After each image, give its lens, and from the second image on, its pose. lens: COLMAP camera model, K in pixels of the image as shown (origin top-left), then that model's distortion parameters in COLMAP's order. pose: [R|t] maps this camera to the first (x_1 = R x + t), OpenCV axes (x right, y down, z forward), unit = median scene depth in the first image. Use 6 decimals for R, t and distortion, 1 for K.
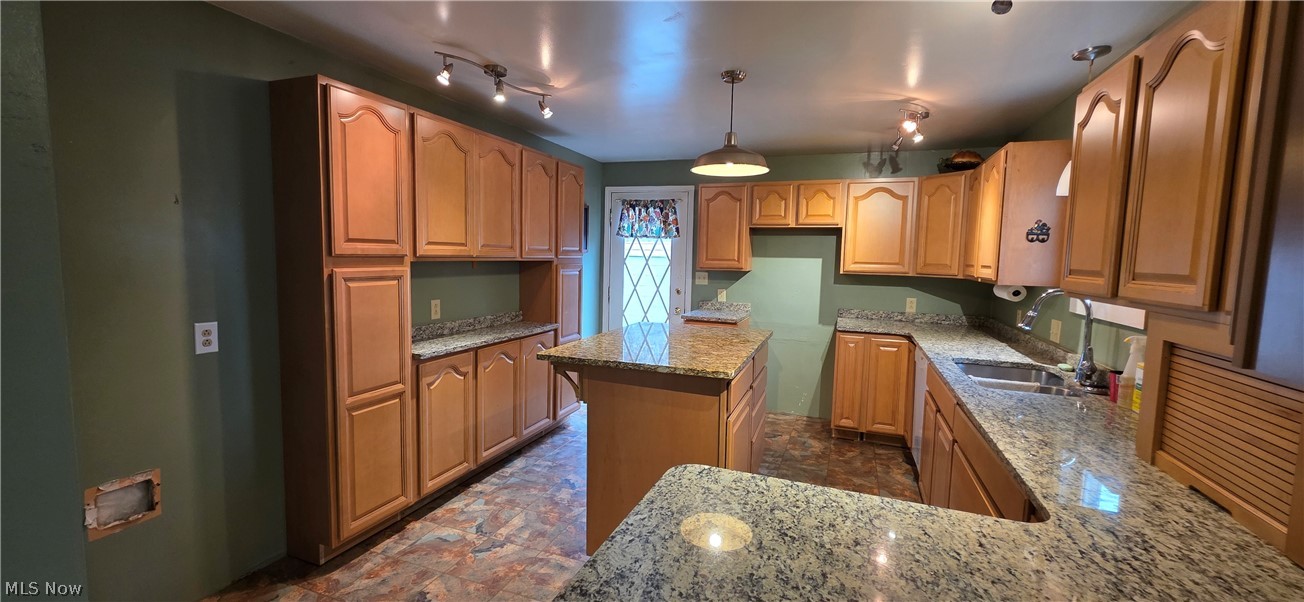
lens RADIAL K [[518.4, 0, 650.8], [0, 518.4, 298.7], [0, 0, 1]] dist [0.002046, -0.000486]
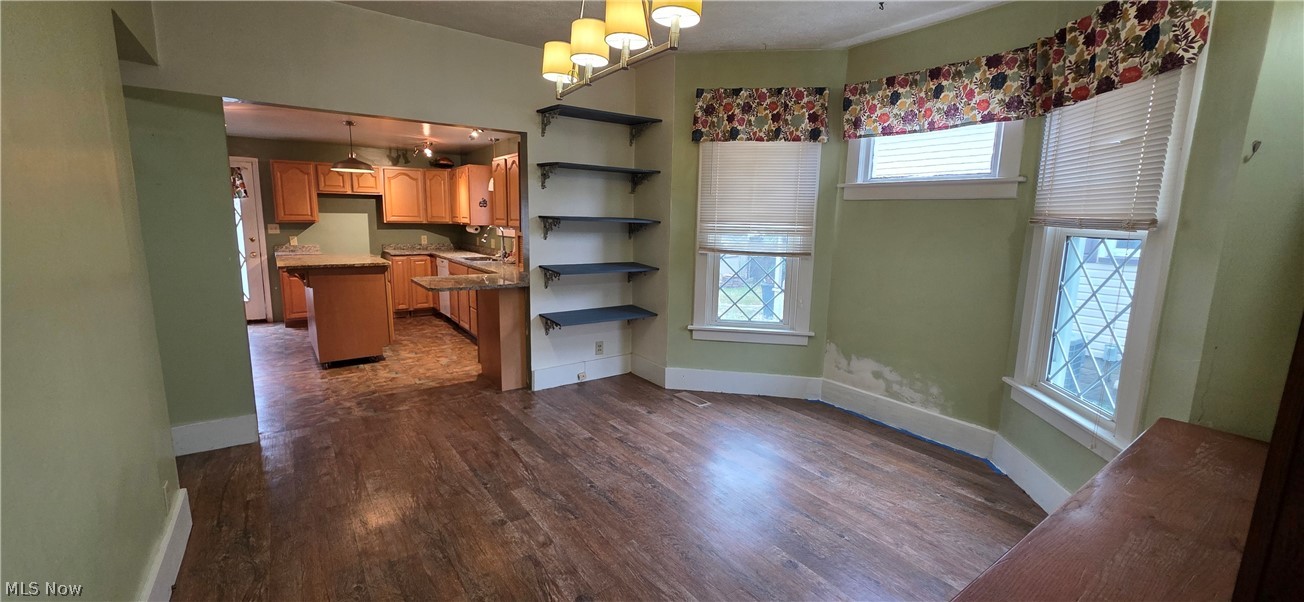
lens RADIAL K [[518.4, 0, 650.5], [0, 518.4, 296.3], [0, 0, 1]] dist [0.002046, -0.000486]
pose [[0.557712, -0.137848, 0.818508, -0.628771], [0.064822, 0.990335, 0.122618, 0.042192], [-0.827499, -0.015328, 0.561258, -0.741222]]
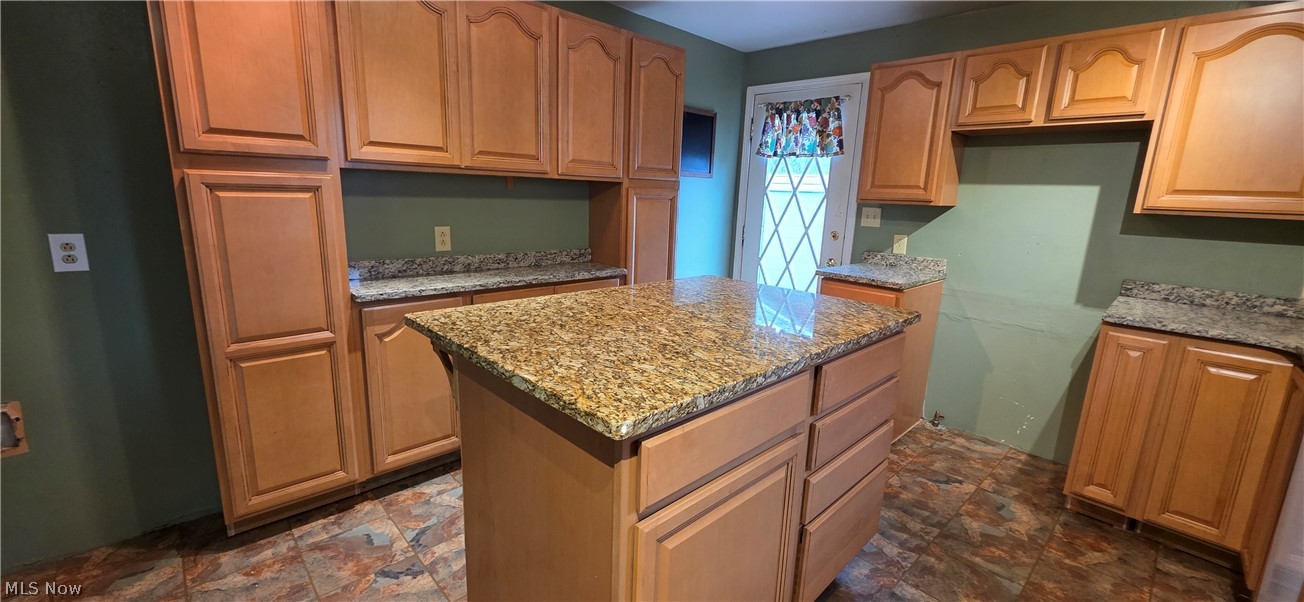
lens RADIAL K [[518.4, 0, 650.8], [0, 518.4, 298.6], [0, 0, 1]] dist [0.002046, -0.000486]
pose [[0.901109, 0.099124, -0.422111, 0.174991], [-0.053244, 0.991447, 0.119156, 0.000209], [0.430312, -0.084898, 0.898679, 0.352504]]
